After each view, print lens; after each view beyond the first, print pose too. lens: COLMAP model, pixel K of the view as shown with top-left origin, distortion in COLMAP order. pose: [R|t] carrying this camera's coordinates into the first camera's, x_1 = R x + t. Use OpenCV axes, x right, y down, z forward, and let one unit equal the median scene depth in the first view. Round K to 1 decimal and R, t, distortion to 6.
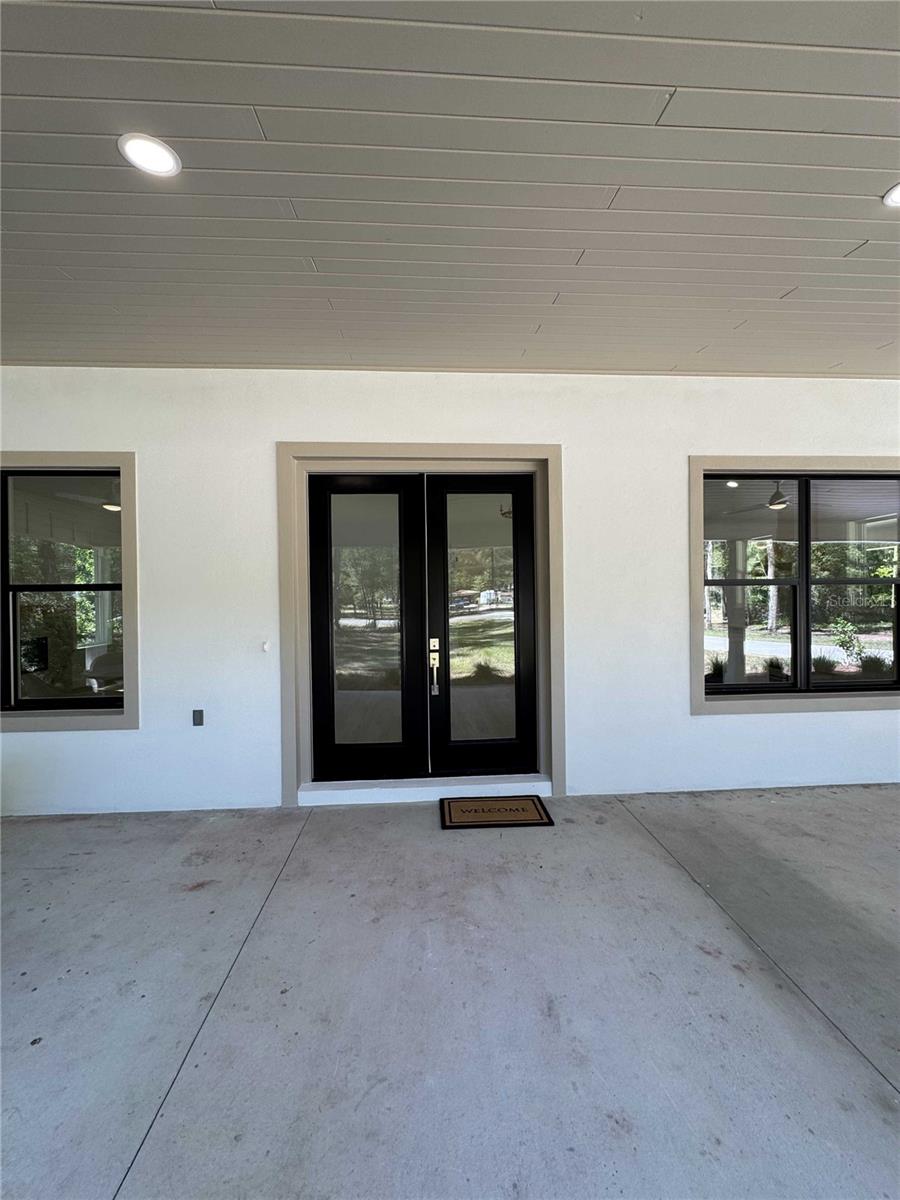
lens RADIAL K [[478.5, 0, 453.1], [0, 478.5, 602.1], [0, 0, 1]] dist [-0.003608, 0.000246]
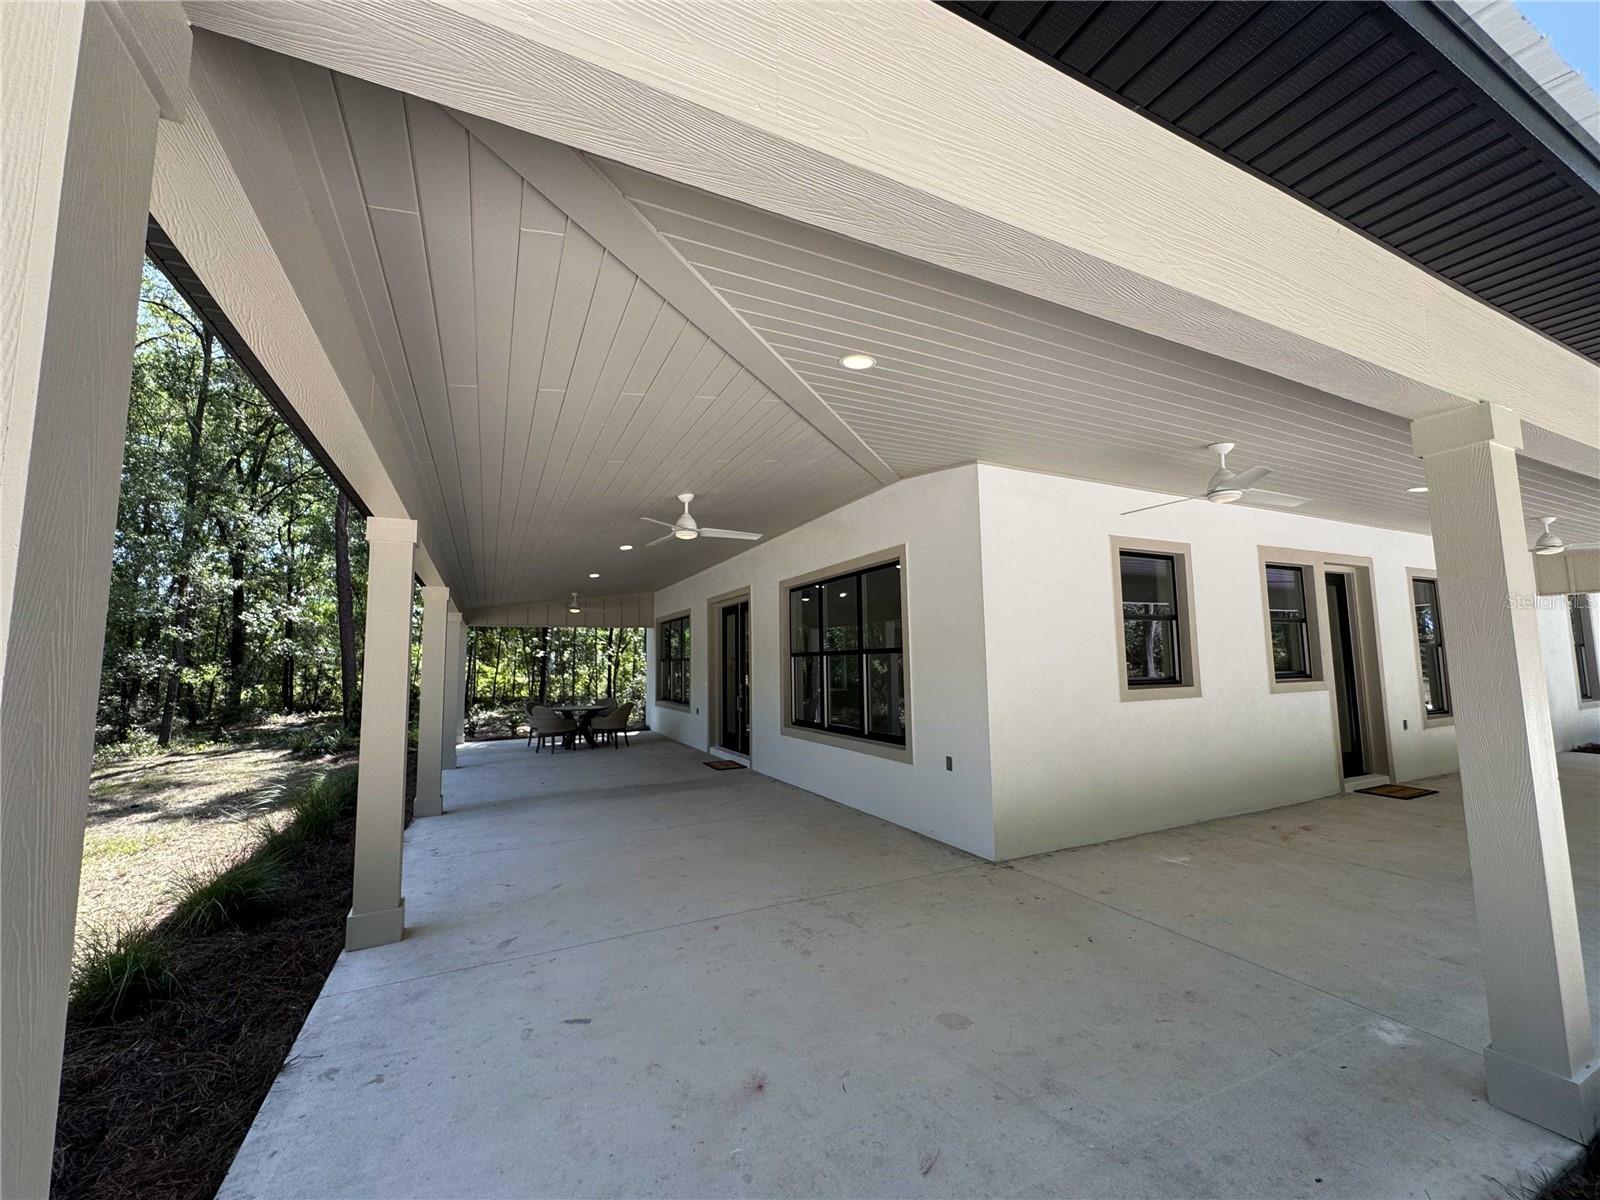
lens RADIAL K [[638.1, 0, 795.1], [0, 638.1, 594.6], [0, 0, 1]] dist [-0.003608, 0.000246]
pose [[0.367567, -0.096048, -0.925024, 2.621546], [0.003575, 0.994791, -0.101872, -0.024884], [0.929990, 0.034138, 0.365996, 0.207567]]
